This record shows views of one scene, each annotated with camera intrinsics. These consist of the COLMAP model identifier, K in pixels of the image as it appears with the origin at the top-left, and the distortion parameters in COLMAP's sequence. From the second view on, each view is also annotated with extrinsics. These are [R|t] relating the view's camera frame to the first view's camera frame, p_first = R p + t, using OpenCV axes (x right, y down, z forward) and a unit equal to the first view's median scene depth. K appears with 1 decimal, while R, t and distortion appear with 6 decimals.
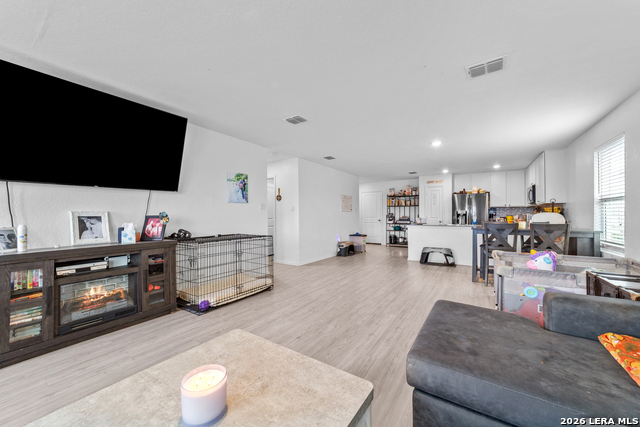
lens RADIAL K [[247.7, 0, 318.6], [0, 247.7, 211.1], [0, 0, 1]] dist [-0.003421, 0.000010]
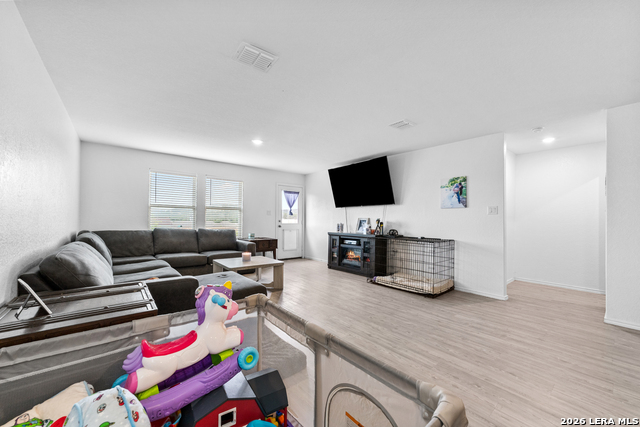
lens RADIAL K [[251.4, 0, 320.2], [0, 251.4, 216.2], [0, 0, 1]] dist [-0.002627, -0.000089]
pose [[-0.292187, -0.013310, -0.956268, 0.795544], [0.004377, 0.999874, -0.015254, 0.011888], [0.956351, -0.008643, -0.292092, 0.804946]]
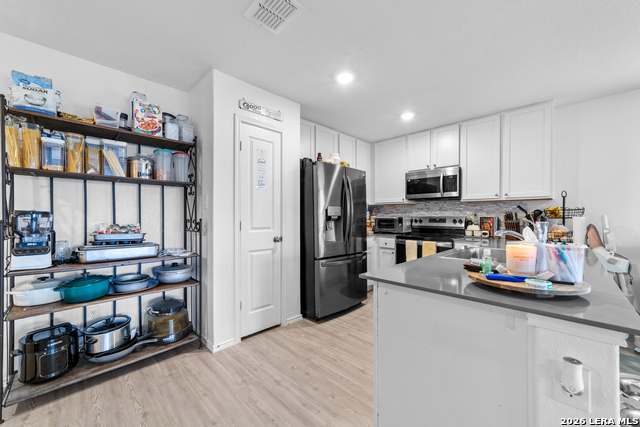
lens RADIAL K [[251.4, 0, 320.2], [0, 251.4, 216.2], [0, 0, 1]] dist [-0.002627, -0.000089]
pose [[0.200766, 0.000818, 0.979639, 0.345902], [-0.017633, 0.999841, 0.002779, 0.018600], [-0.979480, -0.017832, 0.200749, 1.680827]]
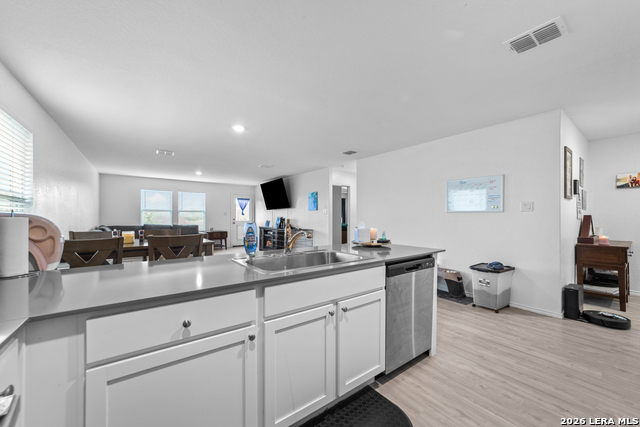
lens RADIAL K [[244.6, 0, 319.1], [0, 244.6, 215.4], [0, 0, 1]] dist [-0.000995, 0.000351]
pose [[-0.338713, -0.006624, -0.940866, 1.211548], [0.013556, 0.999837, -0.011920, 0.019150], [0.940792, -0.016791, -0.338568, 1.622525]]
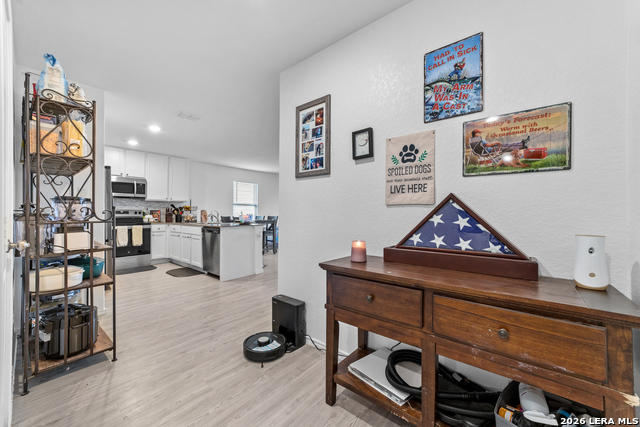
lens RADIAL K [[247.7, 0, 318.6], [0, 247.7, 211.1], [0, 0, 1]] dist [-0.003421, 0.000010]
pose [[-0.993731, -0.000336, 0.111798, 0.180348], [-0.002938, 0.999728, -0.023116, 0.048250], [-0.111760, -0.023299, -0.993462, 2.588126]]
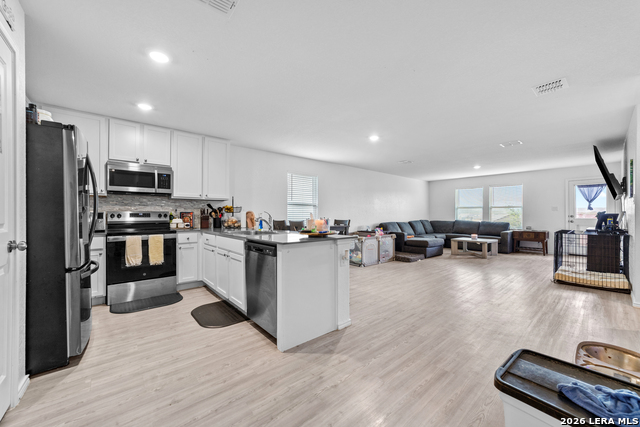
lens RADIAL K [[244.6, 0, 319.1], [0, 244.6, 215.4], [0, 0, 1]] dist [-0.000995, 0.000351]
pose [[-0.959954, 0.001119, 0.280155, 0.452893], [-0.003054, 0.999891, -0.014458, 0.040575], [-0.280141, -0.014735, -0.959846, 2.114088]]
